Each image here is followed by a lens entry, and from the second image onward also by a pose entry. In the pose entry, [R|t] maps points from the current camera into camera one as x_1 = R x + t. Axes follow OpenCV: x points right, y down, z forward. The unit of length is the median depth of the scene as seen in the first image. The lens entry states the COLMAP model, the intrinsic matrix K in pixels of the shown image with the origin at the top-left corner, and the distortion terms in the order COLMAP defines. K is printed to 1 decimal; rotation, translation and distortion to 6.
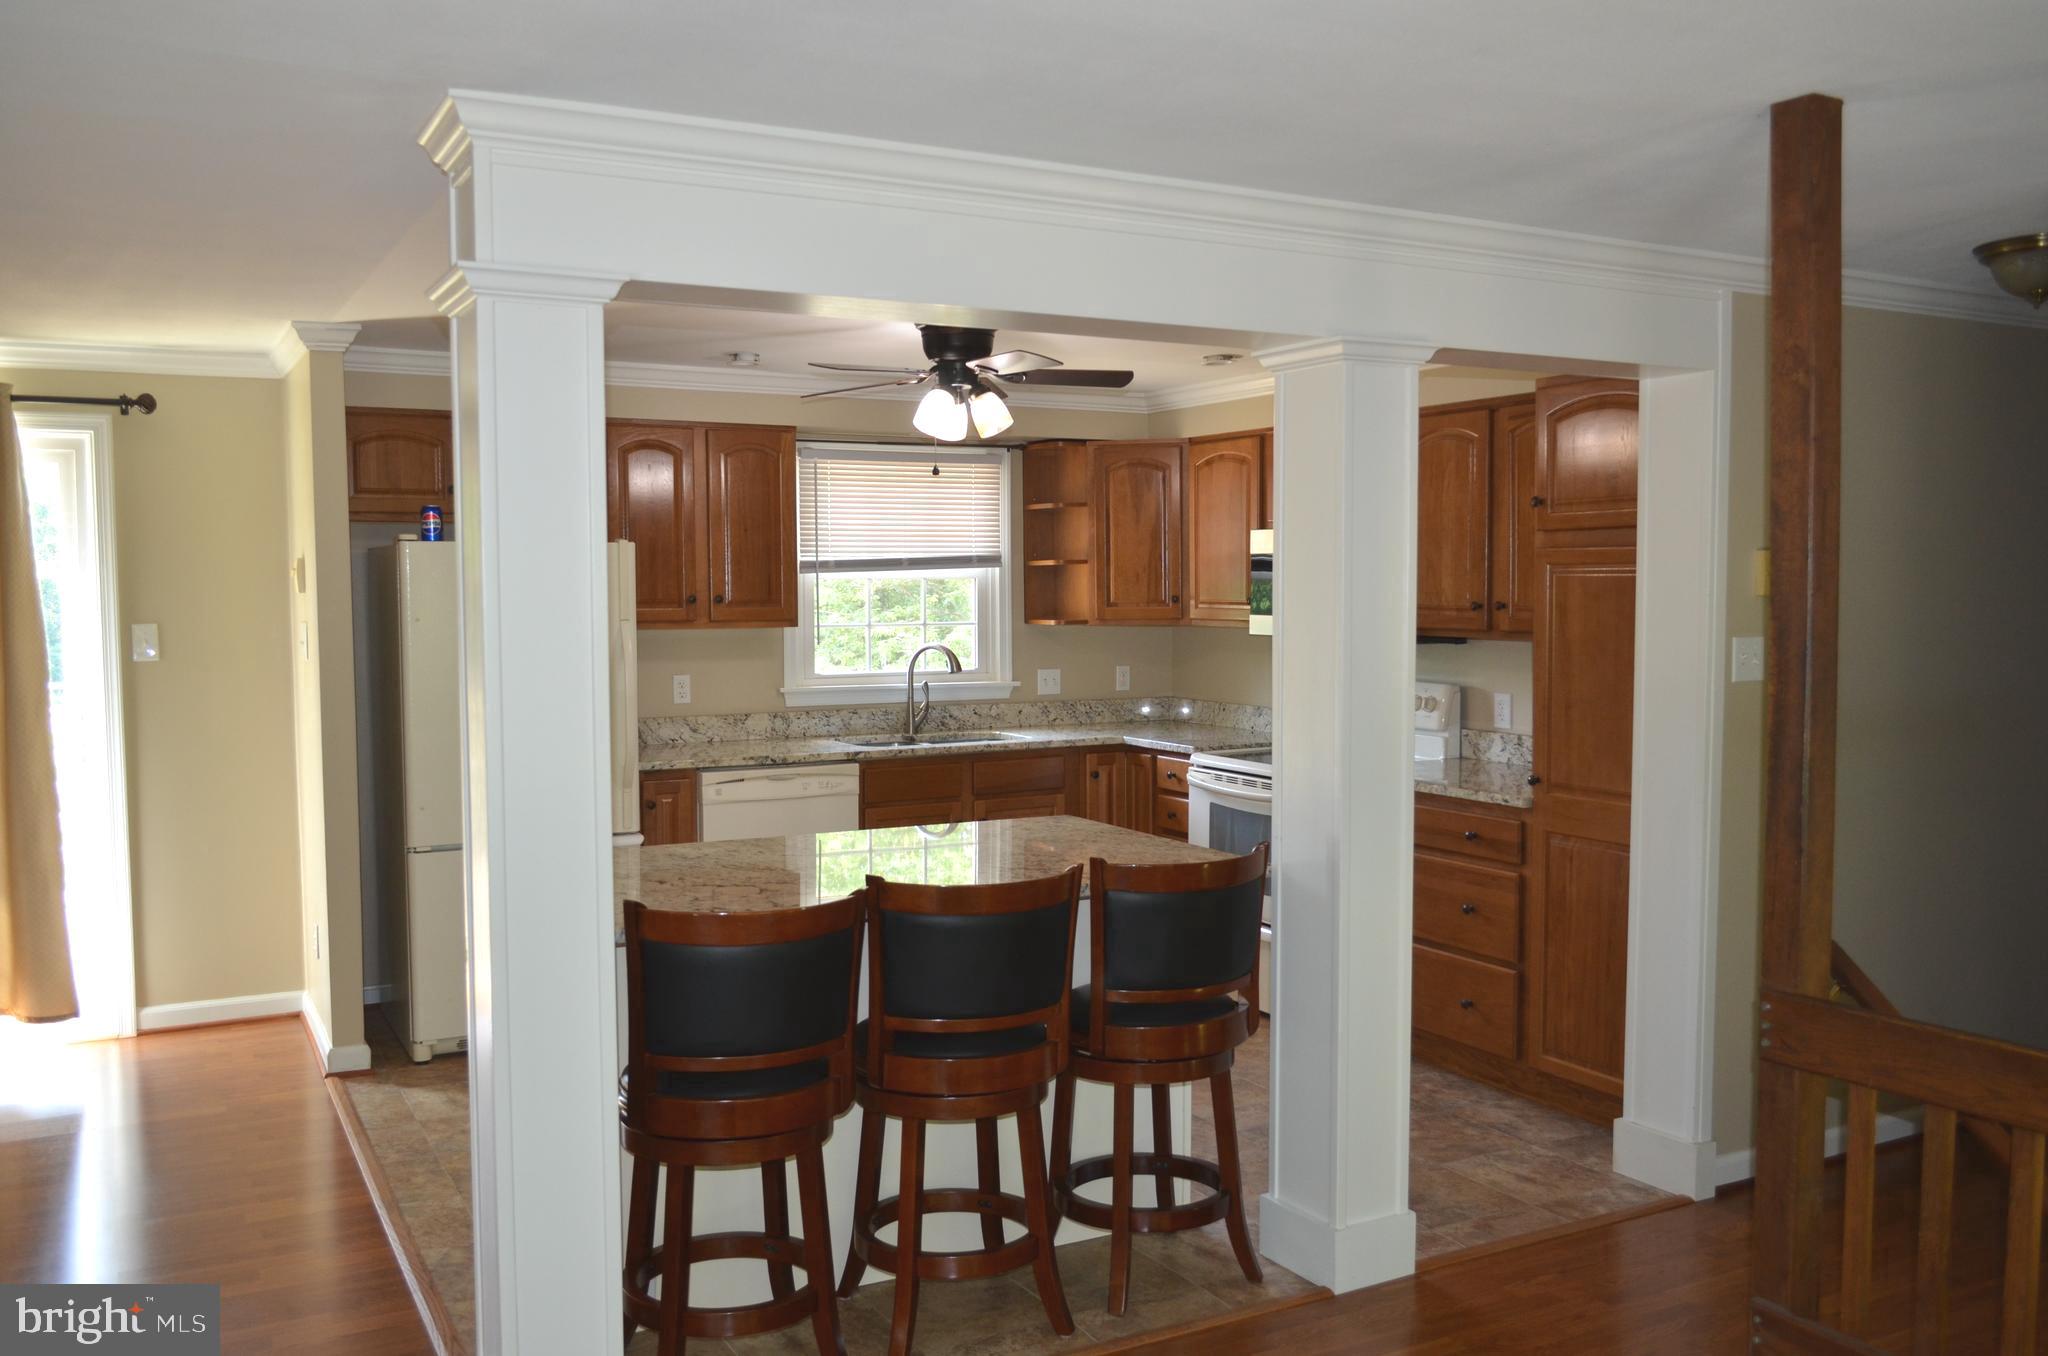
lens RADIAL K [[1688.3, 0, 1025.6], [0, 1688.3, 682.3], [0, 0, 1]] dist [-0.018058, -0.009782]
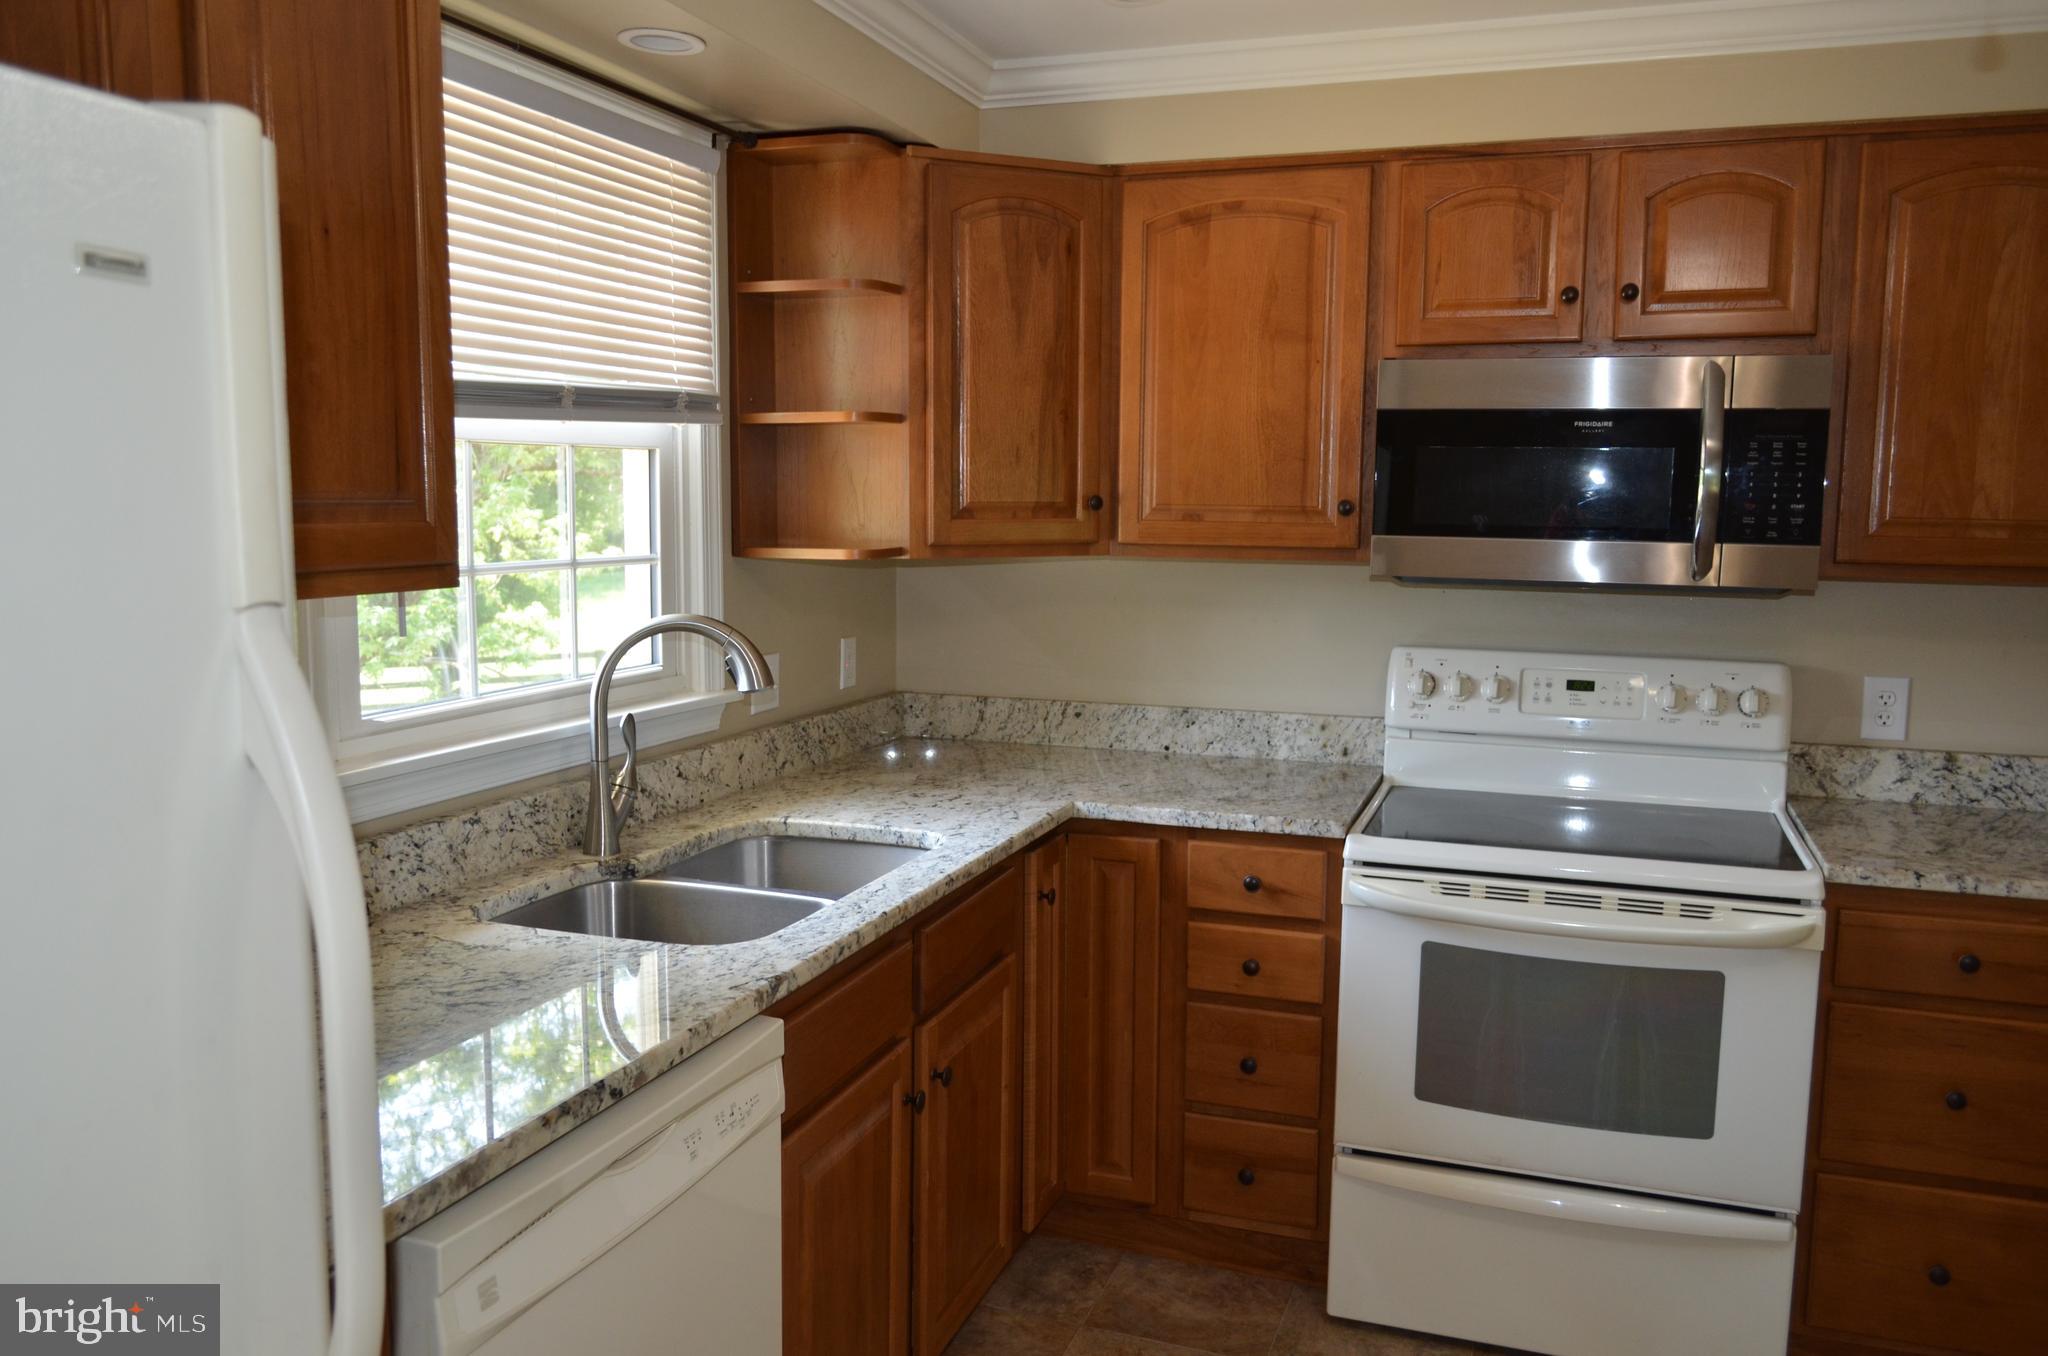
lens RADIAL K [[1581.1, 0, 1015.2], [0, 1581.1, 688.9], [0, 0, 1]] dist [-0.016339, 0.002310]
pose [[0.749350, -0.070628, 0.658397, -0.253646], [0.027308, 0.996746, 0.075843, -0.034211], [-0.661611, -0.038853, 0.748840, 0.743842]]
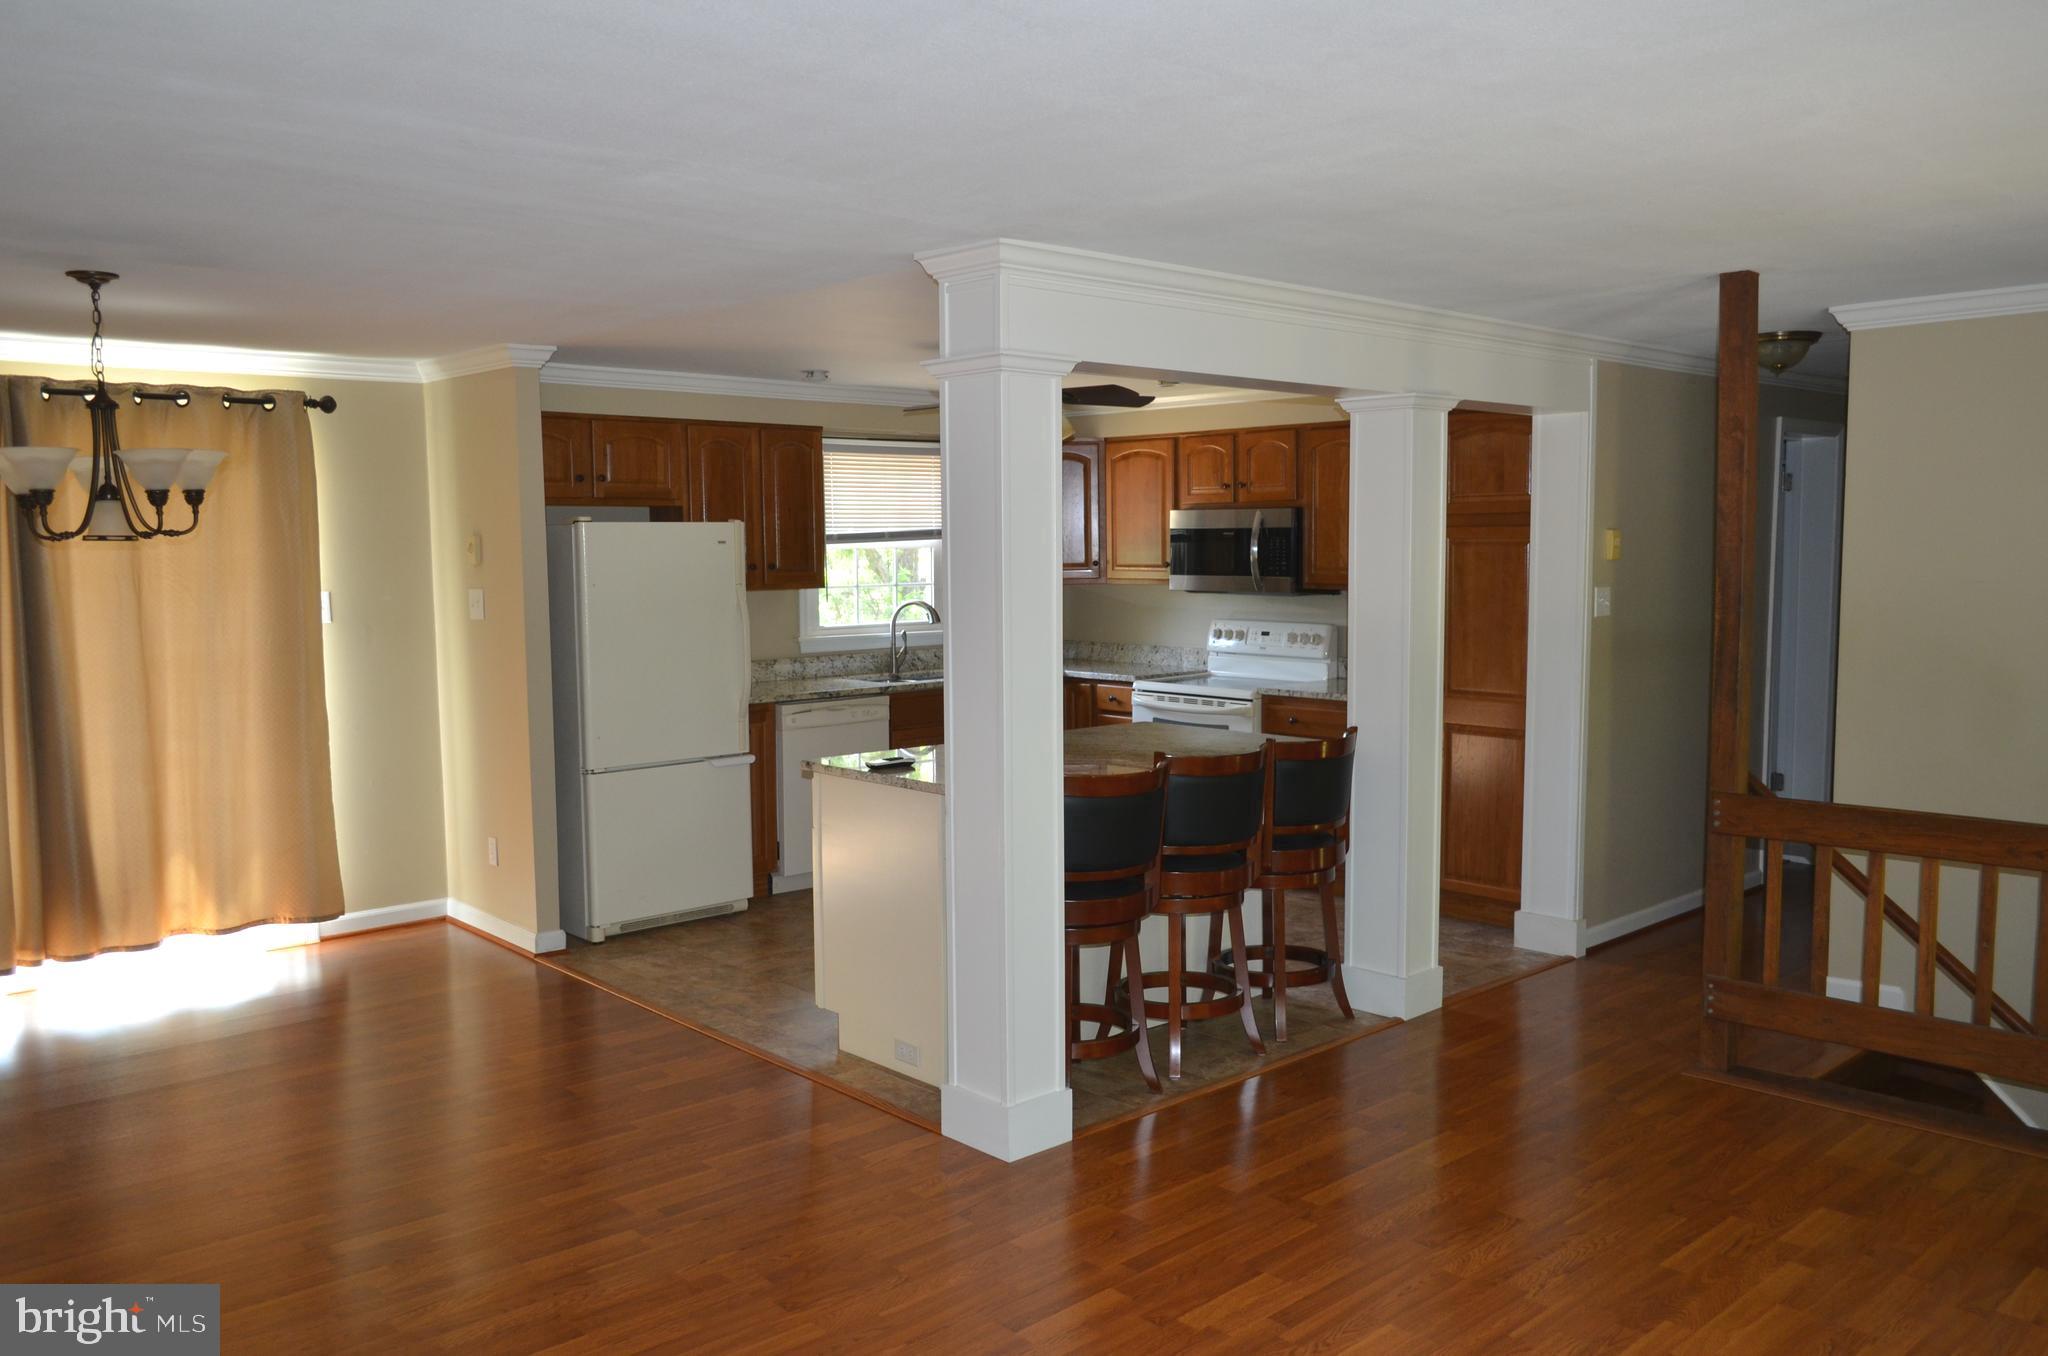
lens RADIAL K [[1581.1, 0, 1032.1], [0, 1581.1, 675.9], [0, 0, 1]] dist [-0.016339, 0.002310]
pose [[0.968738, -0.024584, 0.246865, -0.284006], [0.018677, 0.999481, 0.026241, 0.004249], [-0.247382, -0.020810, 0.968695, -0.172285]]
